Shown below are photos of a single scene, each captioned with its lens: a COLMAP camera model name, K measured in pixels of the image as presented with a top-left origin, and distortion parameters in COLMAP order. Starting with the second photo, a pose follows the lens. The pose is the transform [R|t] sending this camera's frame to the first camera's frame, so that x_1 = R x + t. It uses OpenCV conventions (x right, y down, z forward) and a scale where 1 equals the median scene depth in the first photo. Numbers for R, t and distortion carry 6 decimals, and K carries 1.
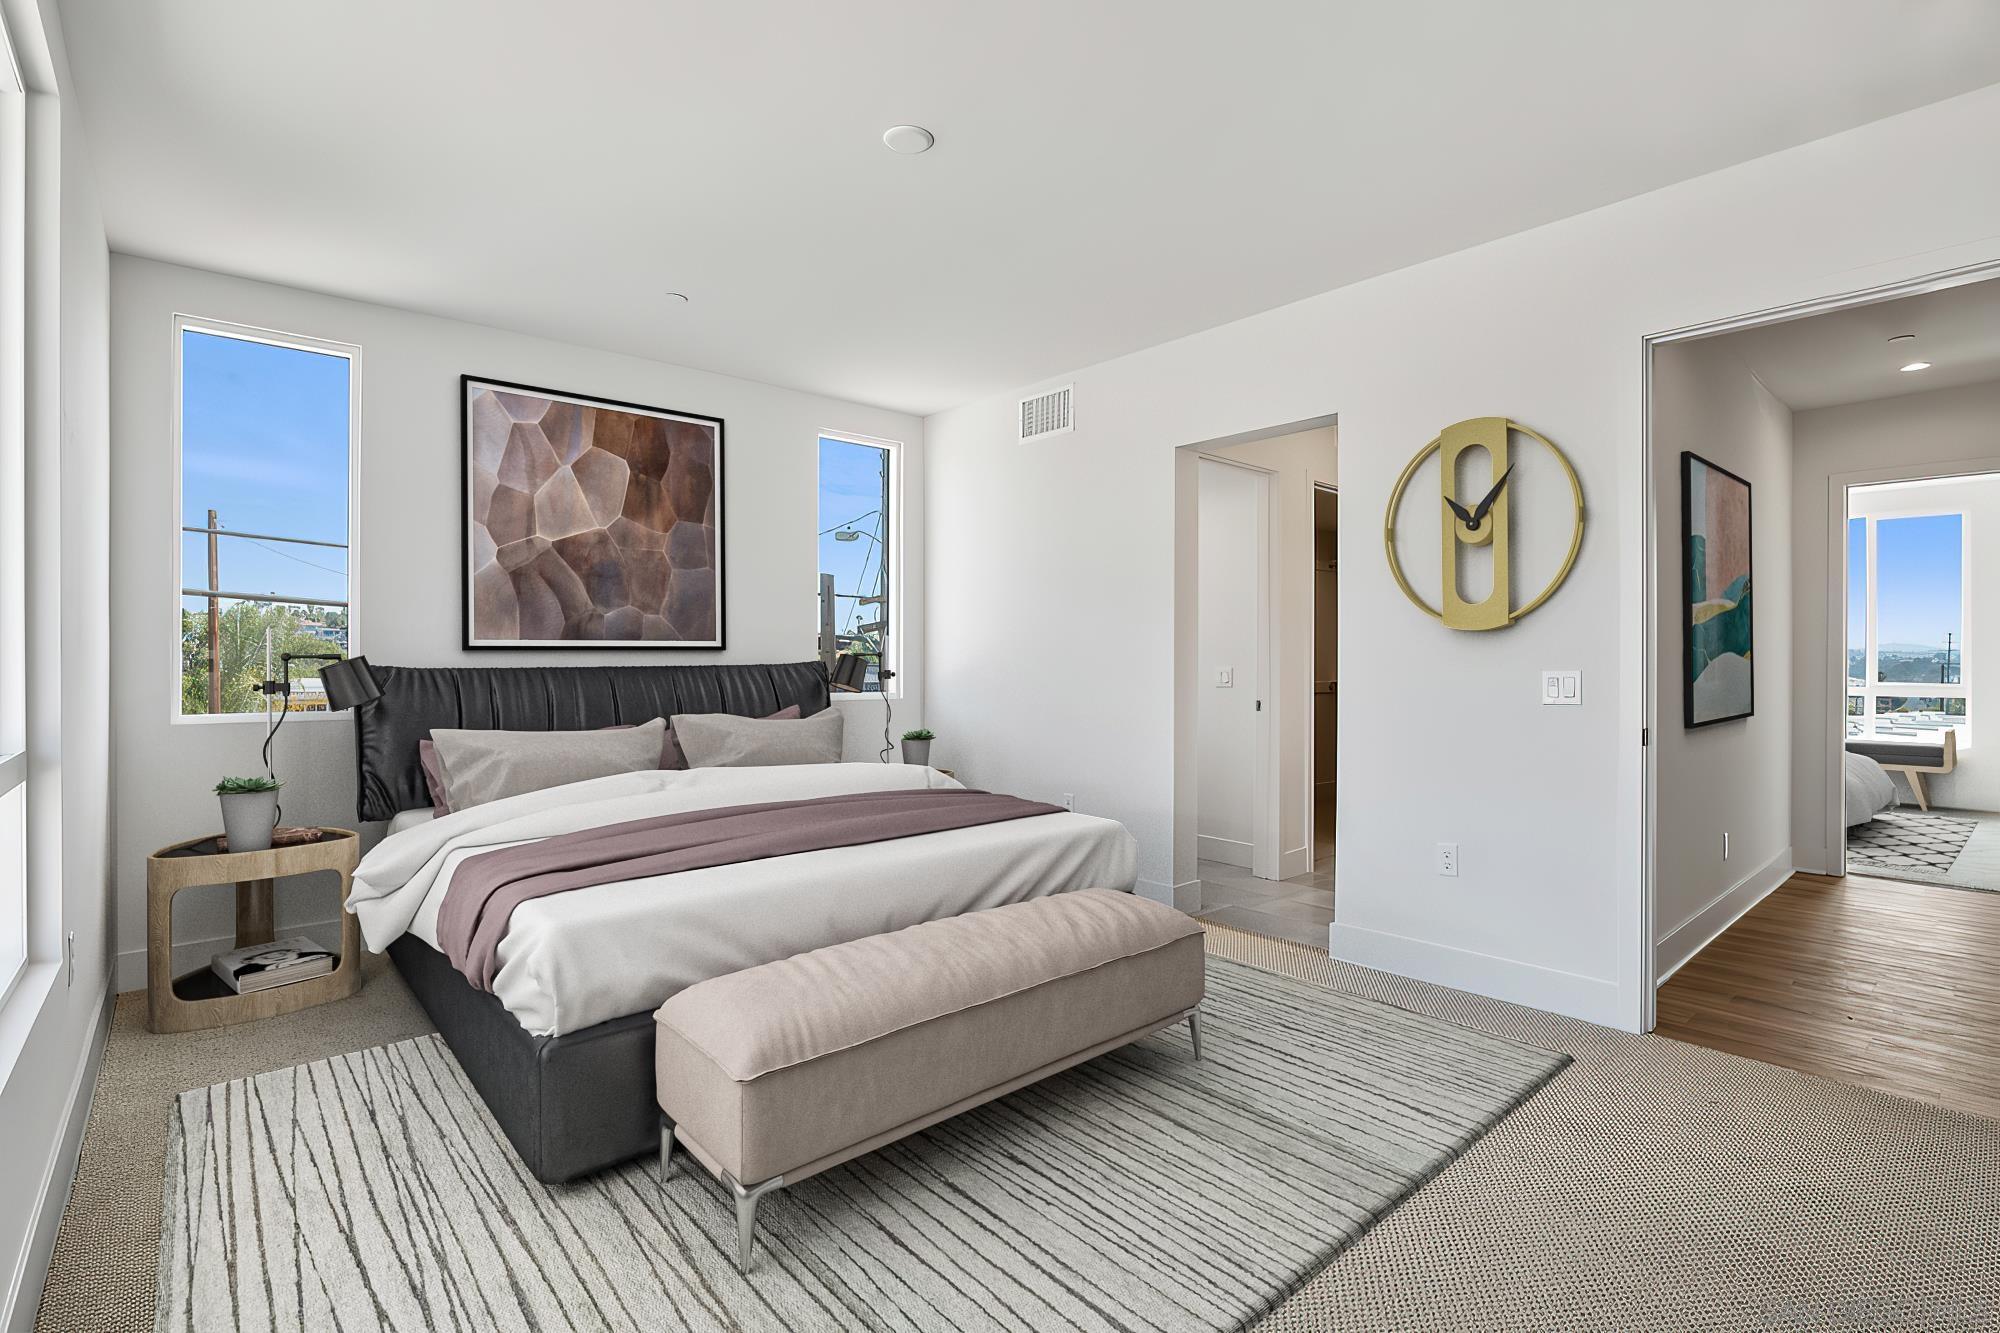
lens RADIAL K [[910.6, 0, 1003.8], [0, 910.6, 664.4], [0, 0, 1]] dist [0.004643, -0.000474]
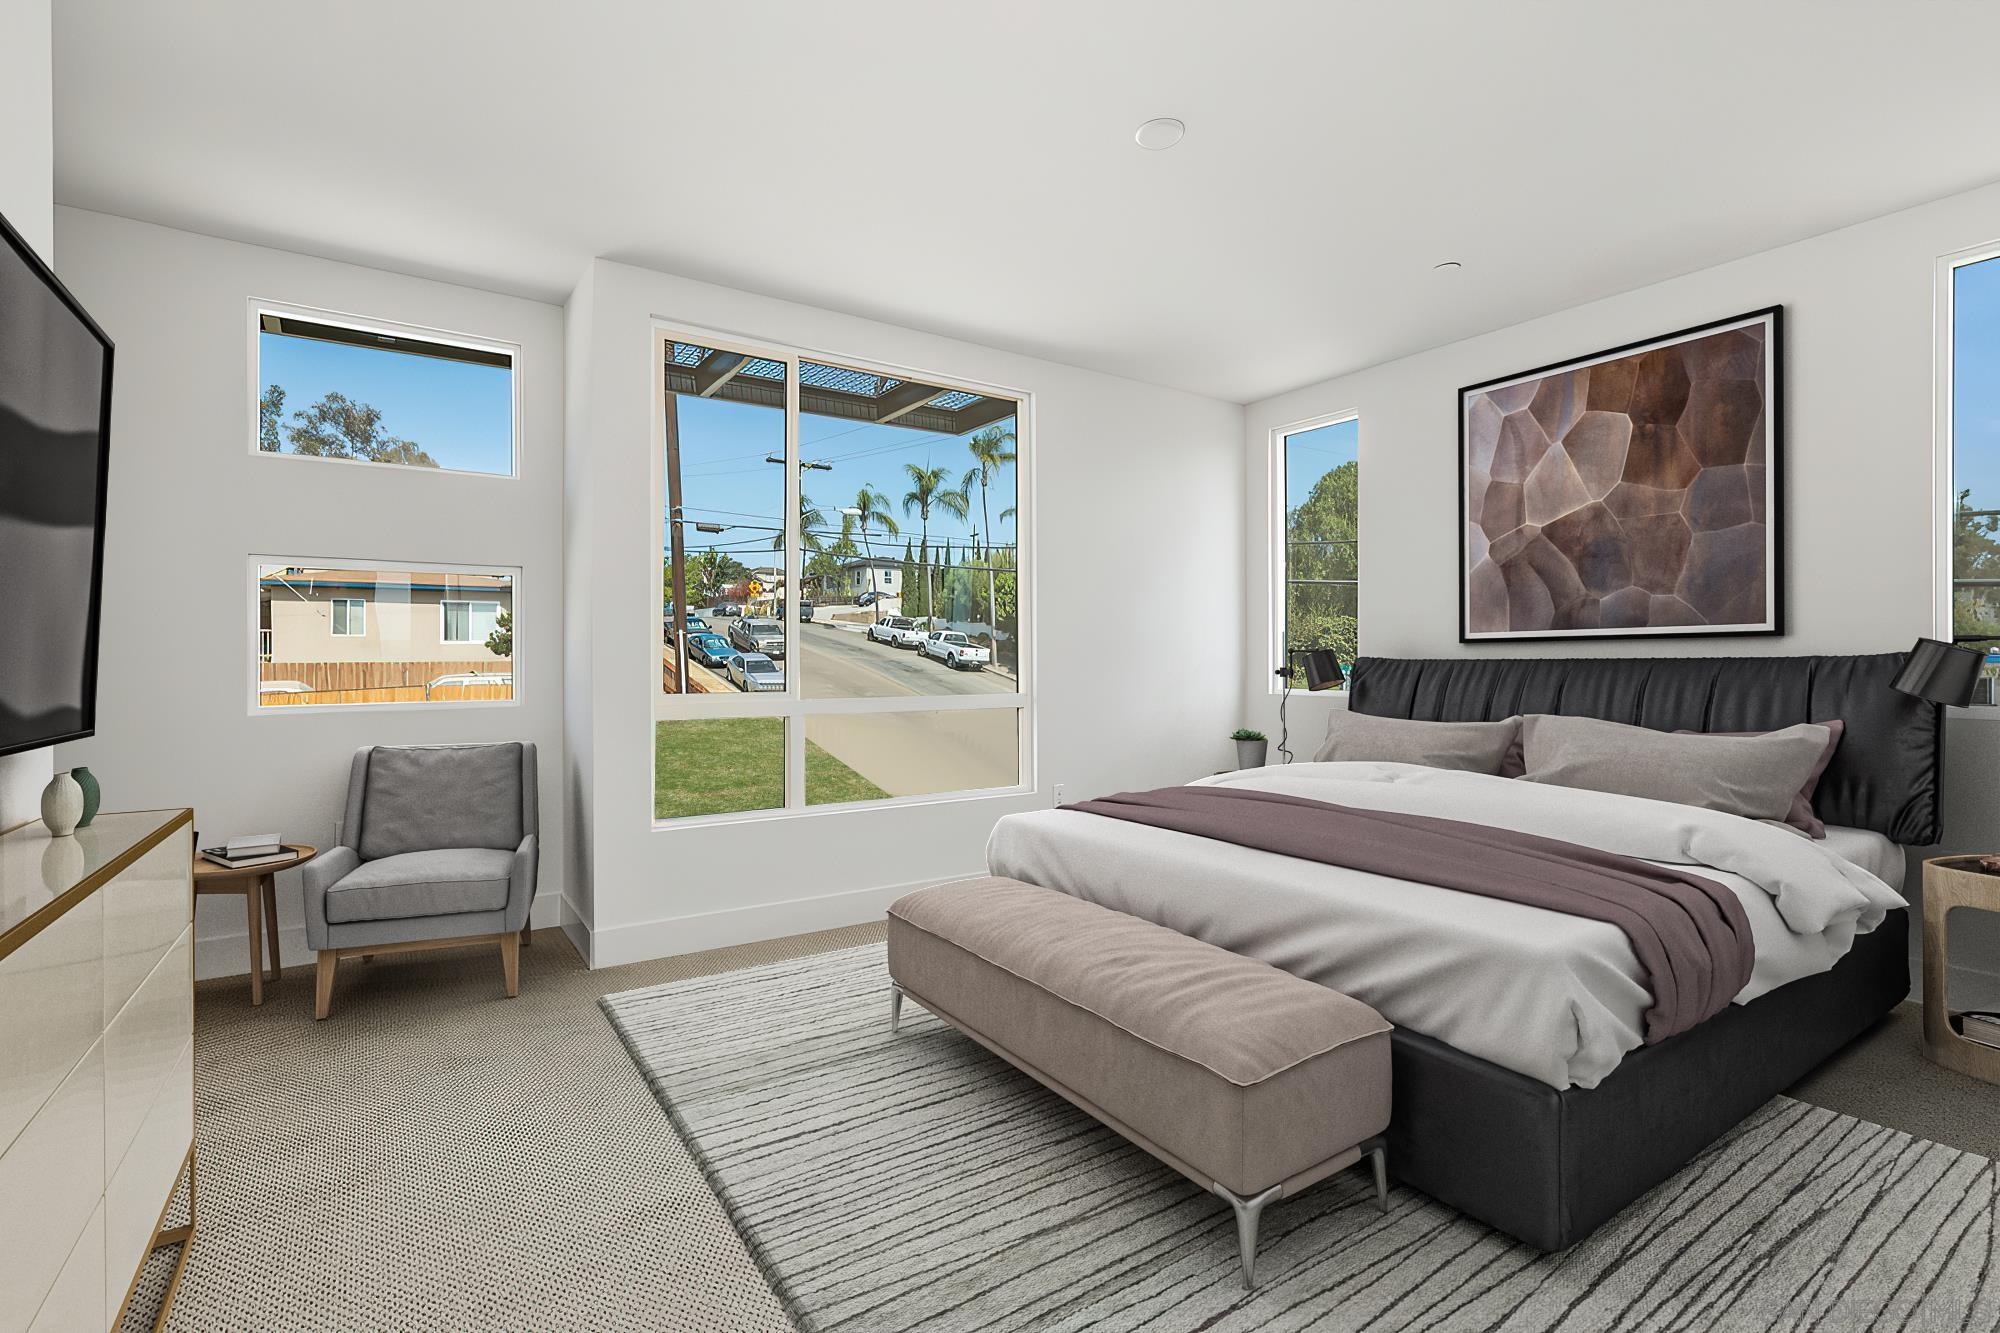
lens RADIAL K [[910.6, 0, 999.2], [0, 910.6, 663.1], [0, 0, 1]] dist [0.004643, -0.000474]
pose [[-0.113962, 0.009539, -0.993439, 0.502588], [0.001574, 0.999954, 0.009421, -0.002386], [0.993484, -0.000491, -0.113972, 0.529651]]
